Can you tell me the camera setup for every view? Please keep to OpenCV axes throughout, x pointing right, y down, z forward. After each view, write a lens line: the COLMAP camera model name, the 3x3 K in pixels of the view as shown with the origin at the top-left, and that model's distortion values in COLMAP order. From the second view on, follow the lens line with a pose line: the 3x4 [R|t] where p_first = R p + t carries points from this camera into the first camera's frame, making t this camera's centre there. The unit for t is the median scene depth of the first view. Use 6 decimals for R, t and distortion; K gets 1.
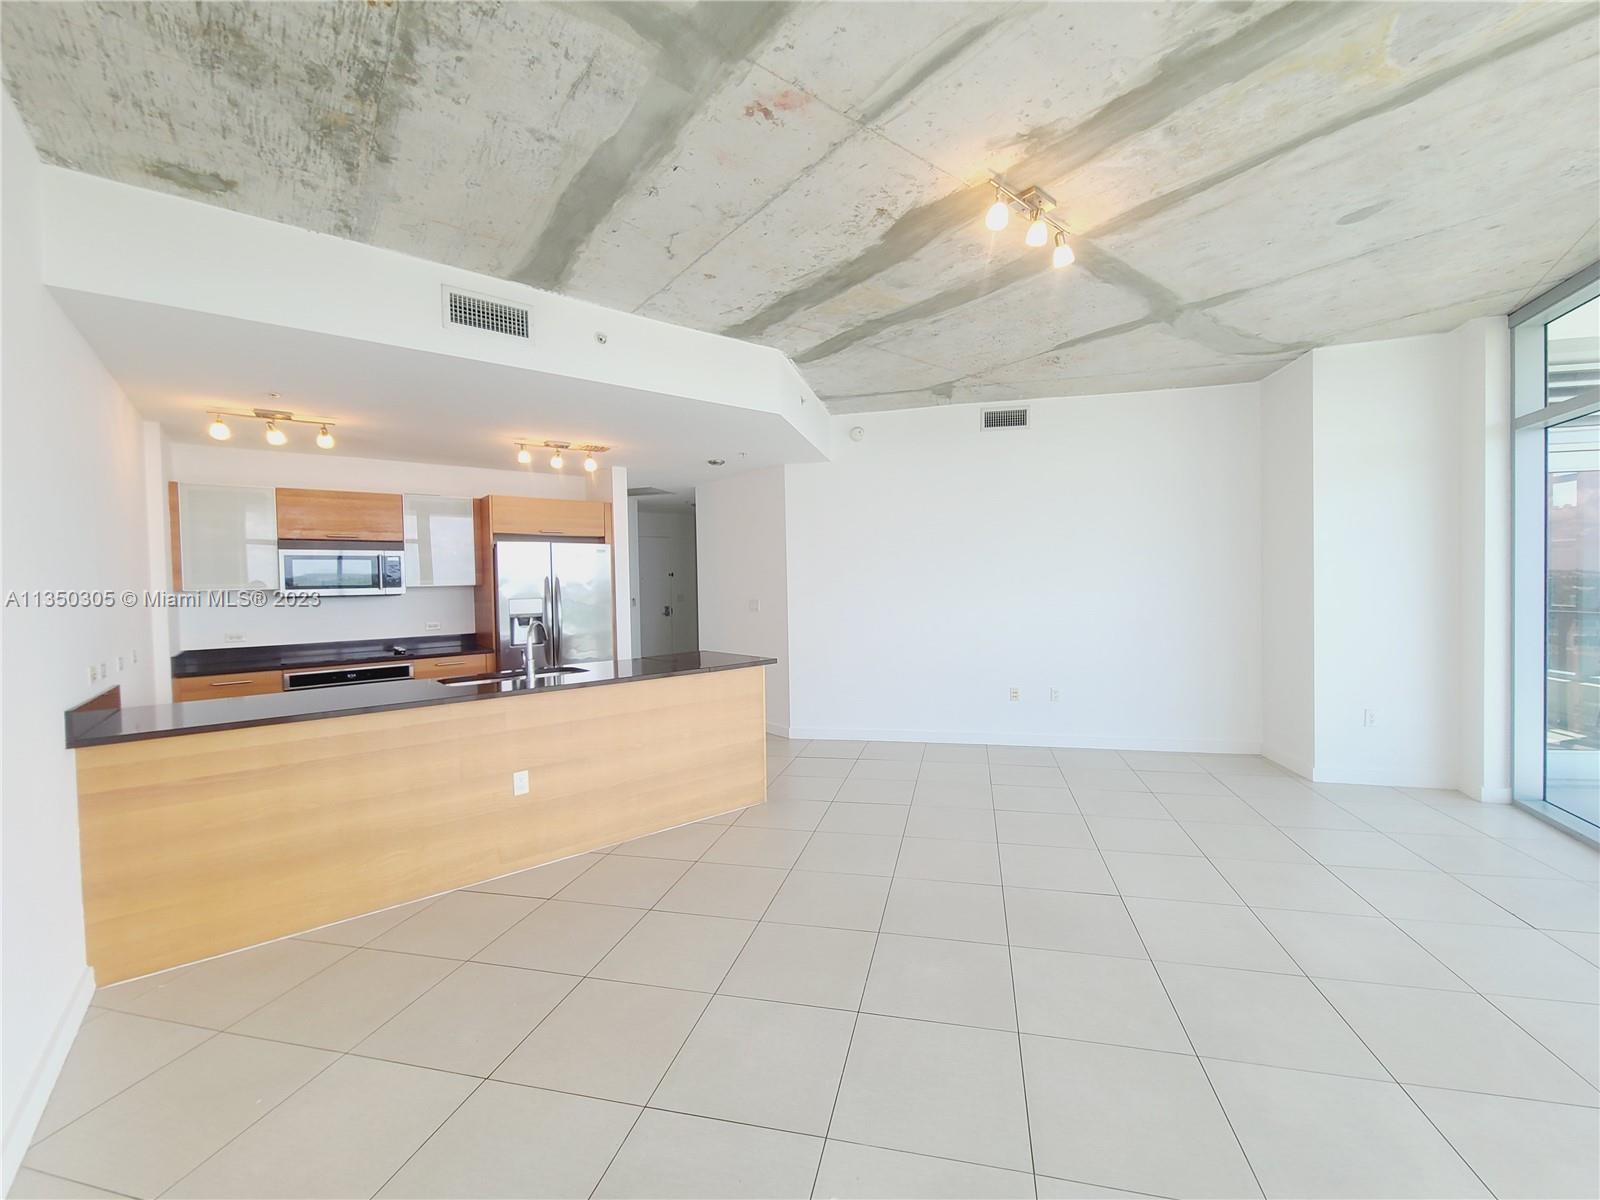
lens RADIAL K [[654.5, 0, 813.4], [0, 654.5, 599.3], [0, 0, 1]] dist [-0.004316, -0.001595]
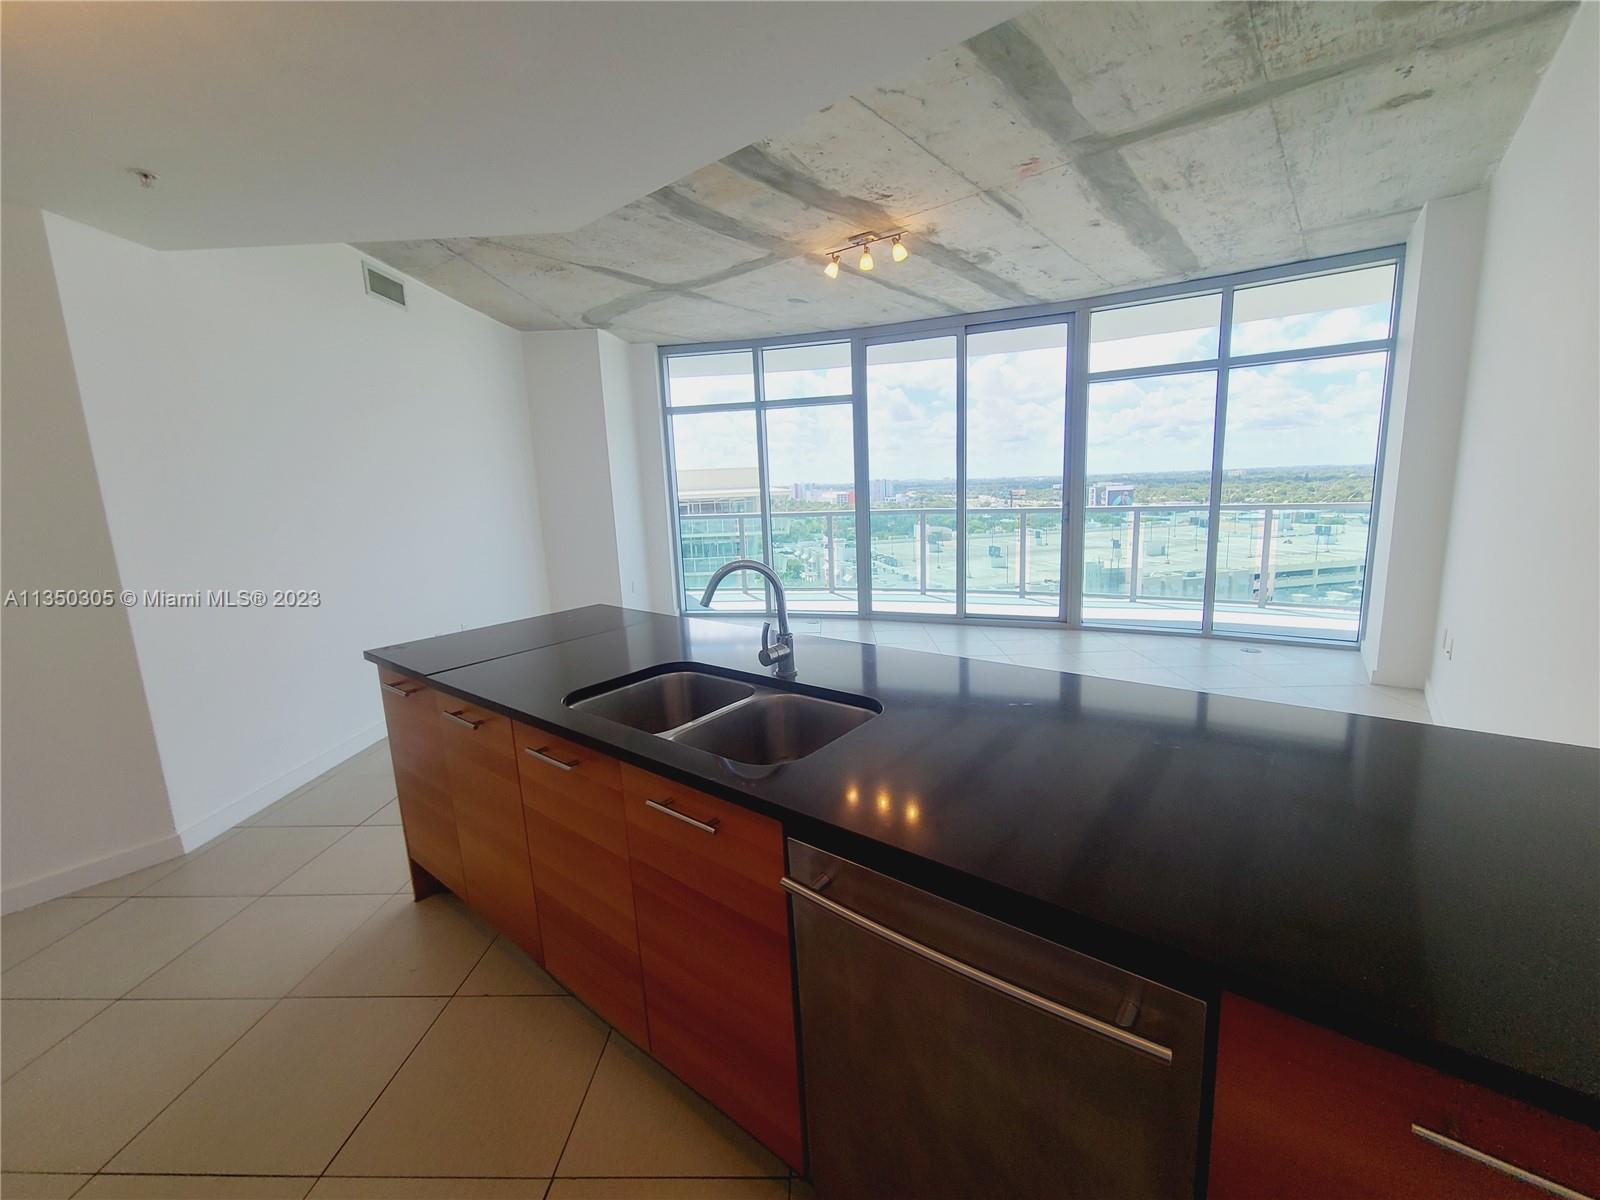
lens RADIAL K [[654.5, 0, 814.4], [0, 654.5, 596.1], [0, 0, 1]] dist [-0.004316, -0.001595]
pose [[-0.204362, -0.135764, 0.969435, -0.851273], [0.067969, 0.985978, 0.152409, -0.008129], [-0.976533, 0.097038, -0.192269, 1.006047]]
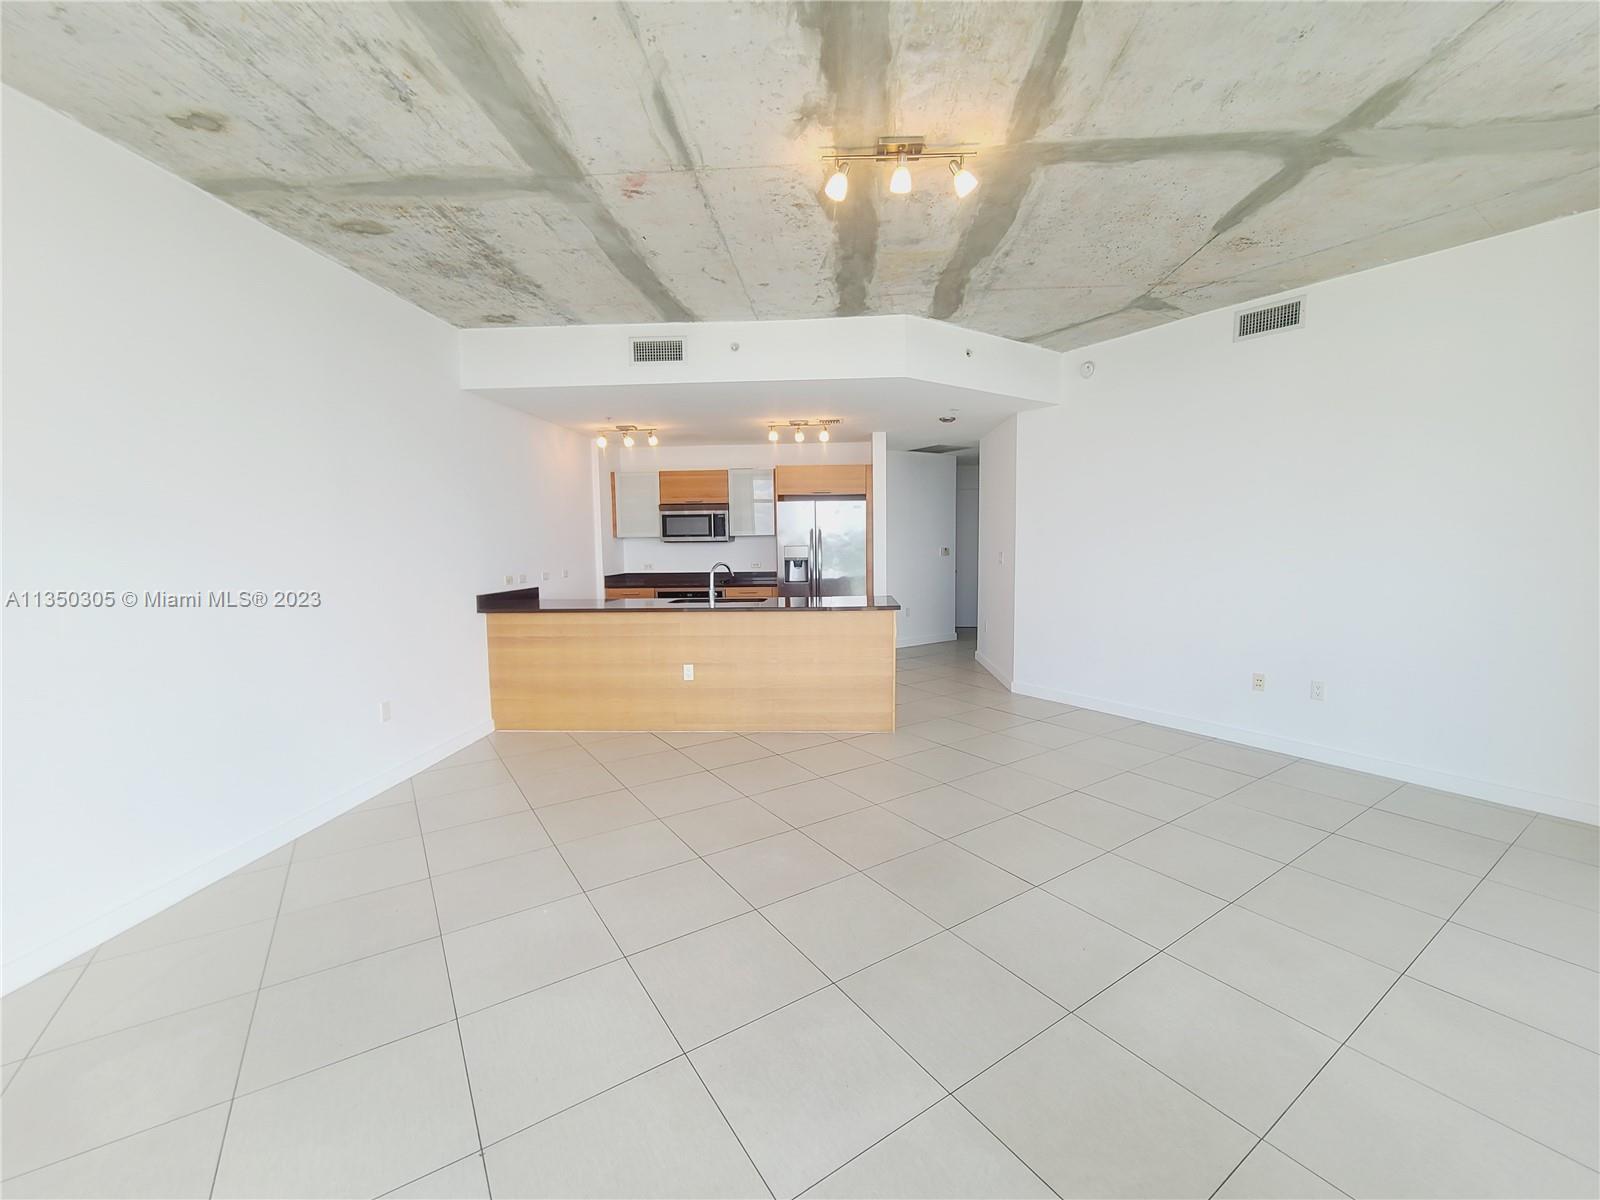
lens RADIAL K [[654.5, 0, 815.6], [0, 654.5, 601.0], [0, 0, 1]] dist [-0.004316, -0.001595]
pose [[0.735979, 0.076504, -0.672668, 0.636820], [-0.021865, 0.995762, 0.089328, -0.012618], [0.676651, -0.051036, 0.734533, 0.110549]]
